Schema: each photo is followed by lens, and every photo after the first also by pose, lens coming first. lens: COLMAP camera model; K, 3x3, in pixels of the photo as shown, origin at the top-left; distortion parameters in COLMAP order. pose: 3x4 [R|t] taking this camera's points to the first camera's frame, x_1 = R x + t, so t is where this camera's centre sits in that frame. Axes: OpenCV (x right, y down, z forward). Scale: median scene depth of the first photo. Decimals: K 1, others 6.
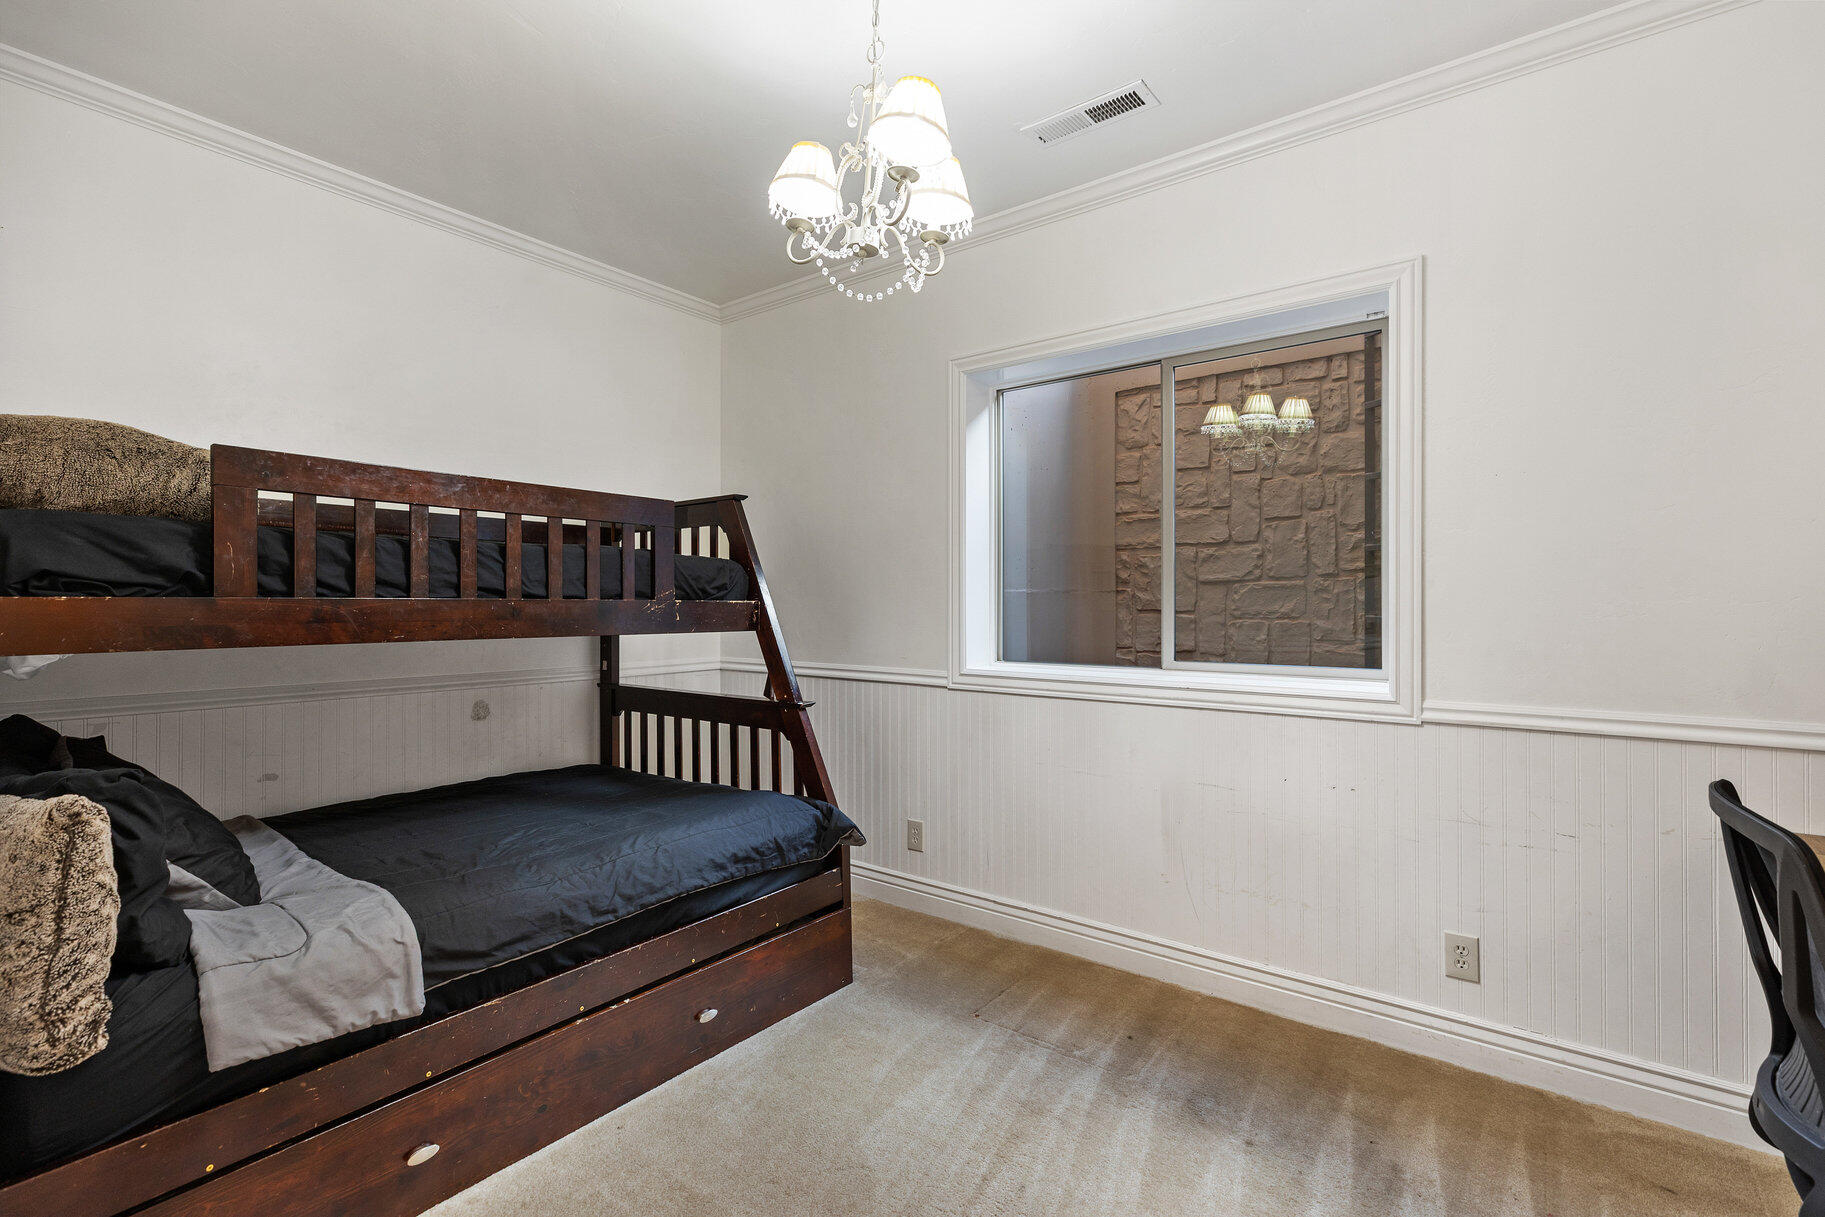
lens RADIAL K [[818.2, 0, 916.3], [0, 818.2, 598.3], [0, 0, 1]] dist [-0.001434, -0.000008]
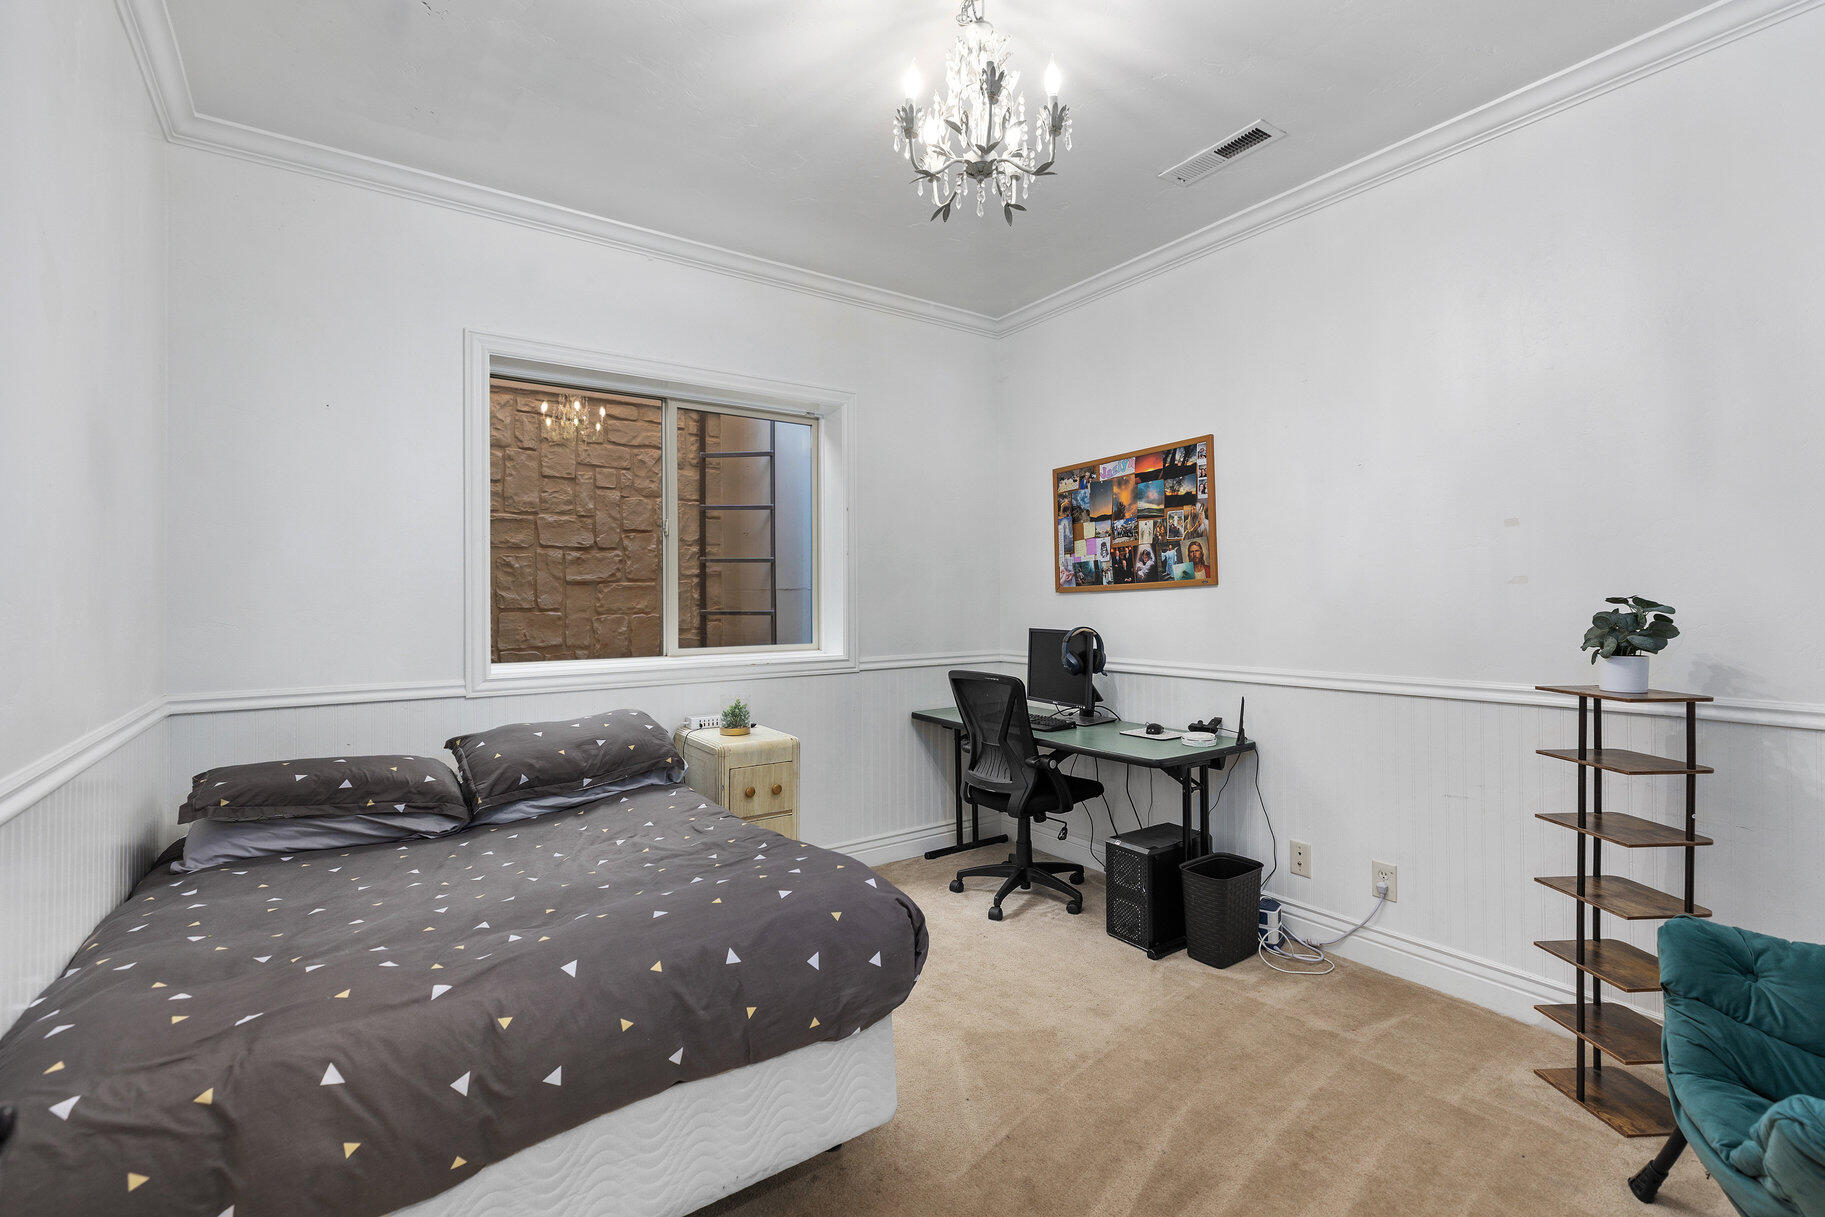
lens RADIAL K [[818.2, 0, 916.6], [0, 818.2, 608.4], [0, 0, 1]] dist [-0.001434, -0.000008]
pose [[0.312528, -0.014602, 0.949796, -0.576084], [0.000806, 0.999886, 0.015107, -0.000711], [-0.949908, -0.003956, 0.312504, 0.221646]]
